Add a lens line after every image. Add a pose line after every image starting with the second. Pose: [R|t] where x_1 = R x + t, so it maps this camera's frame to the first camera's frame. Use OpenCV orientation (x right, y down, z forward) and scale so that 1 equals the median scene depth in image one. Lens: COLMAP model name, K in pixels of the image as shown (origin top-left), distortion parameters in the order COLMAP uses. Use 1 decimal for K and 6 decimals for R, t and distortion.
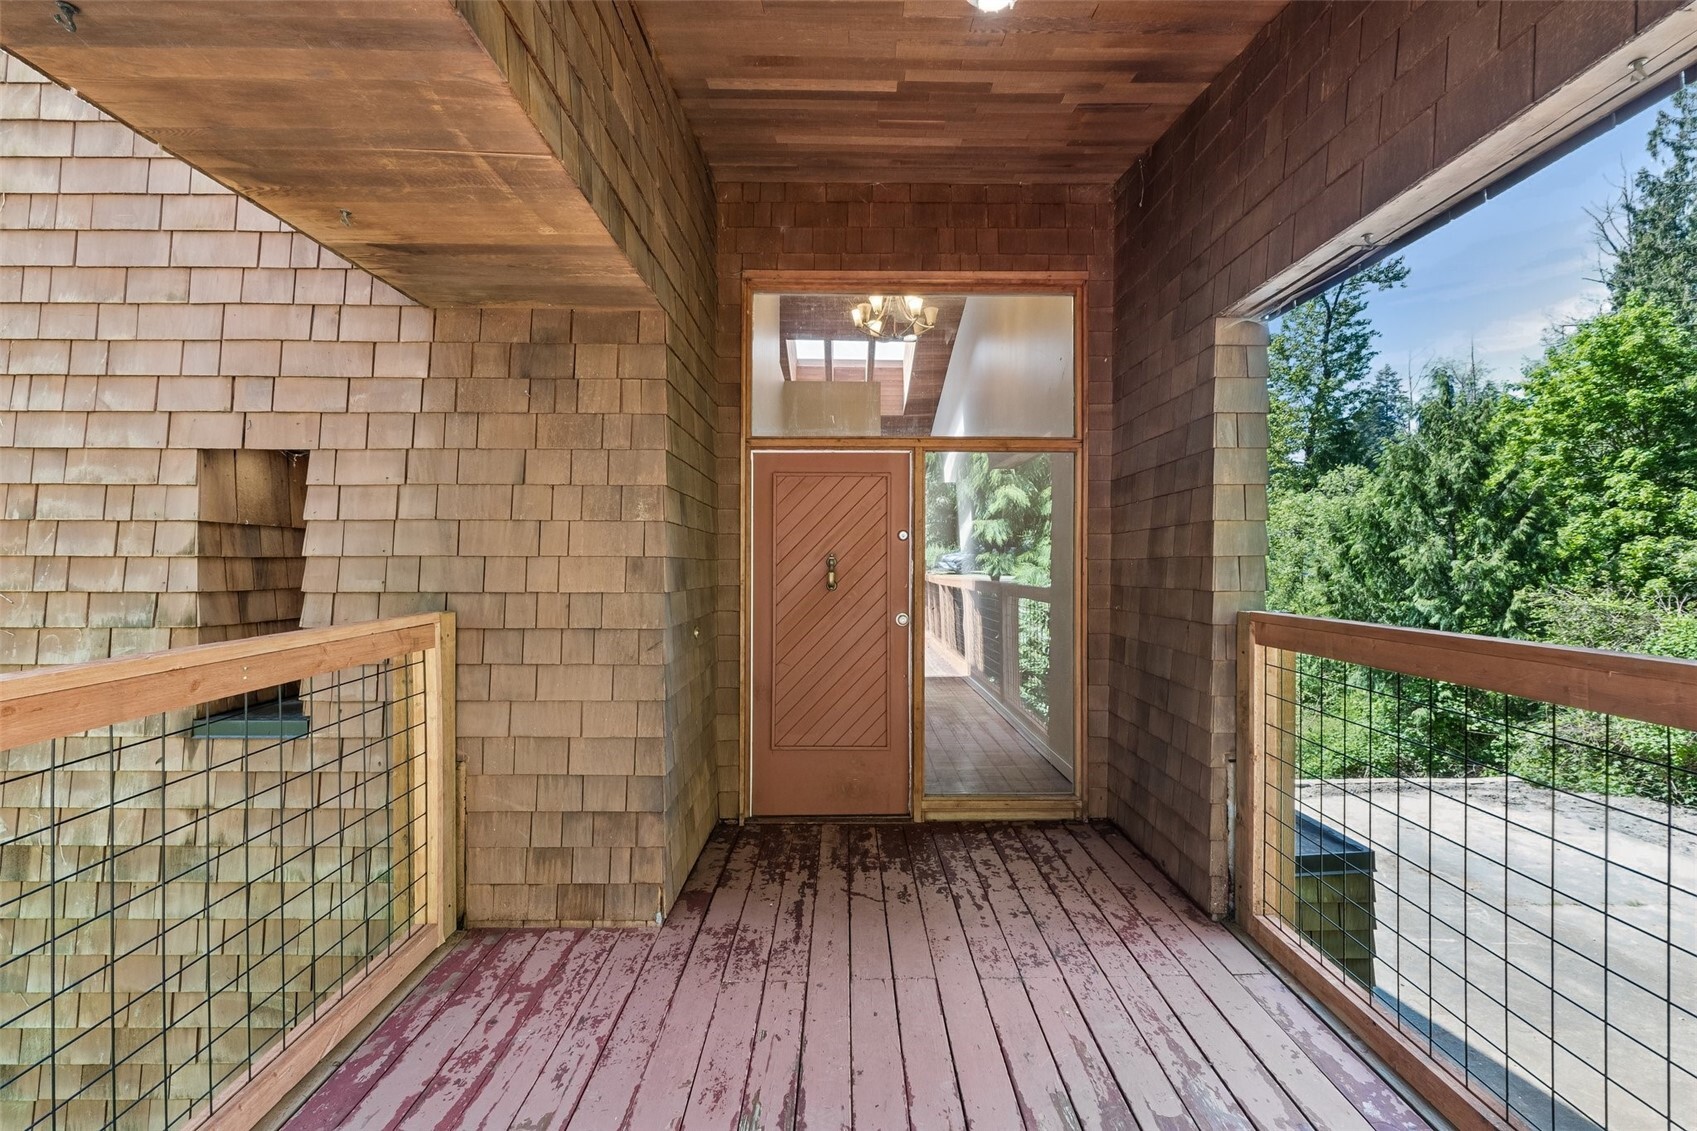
lens RADIAL K [[714.1, 0, 849.7], [0, 714.1, 563.0], [0, 0, 1]] dist [-0.010480, -0.000262]
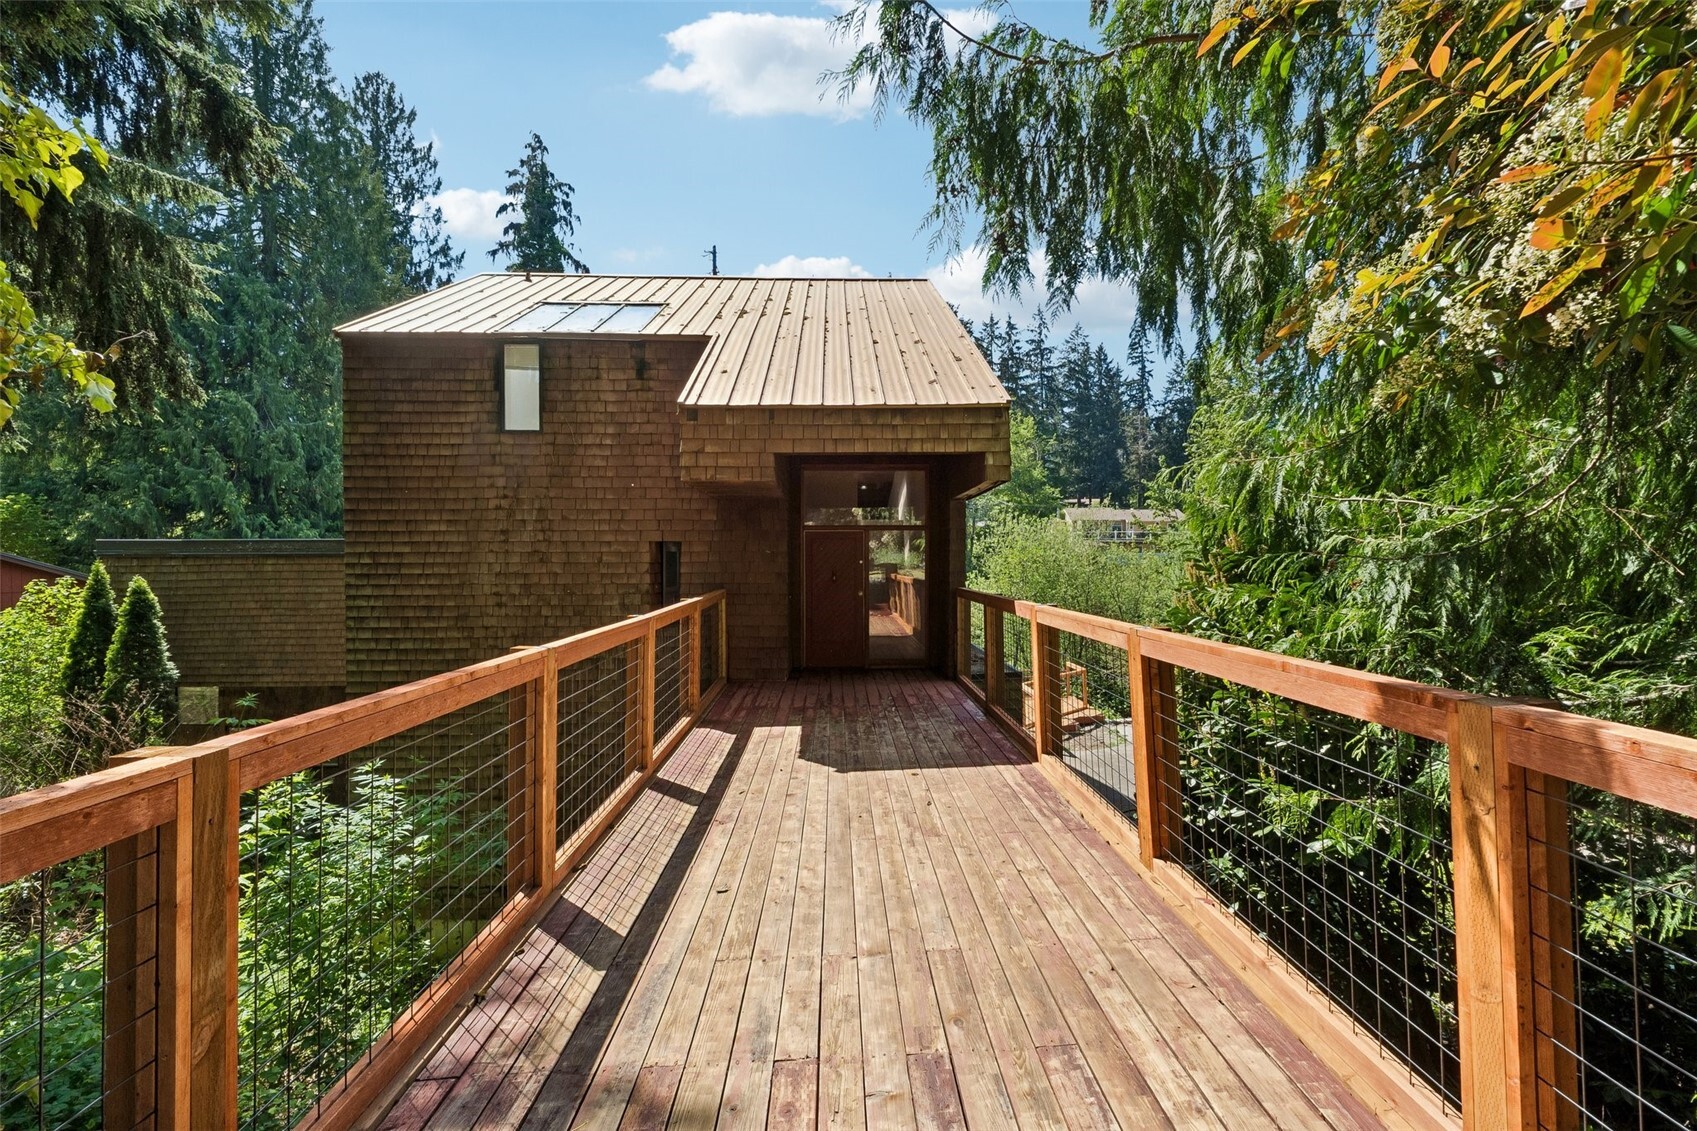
lens RADIAL K [[714.1, 0, 850.5], [0, 714.1, 562.5], [0, 0, 1]] dist [-0.010480, -0.000262]
pose [[0.999928, -0.006389, 0.010173, 0.014185], [0.006346, 0.999971, 0.004240, -0.068023], [-0.010200, -0.004175, 0.999939, -2.441613]]
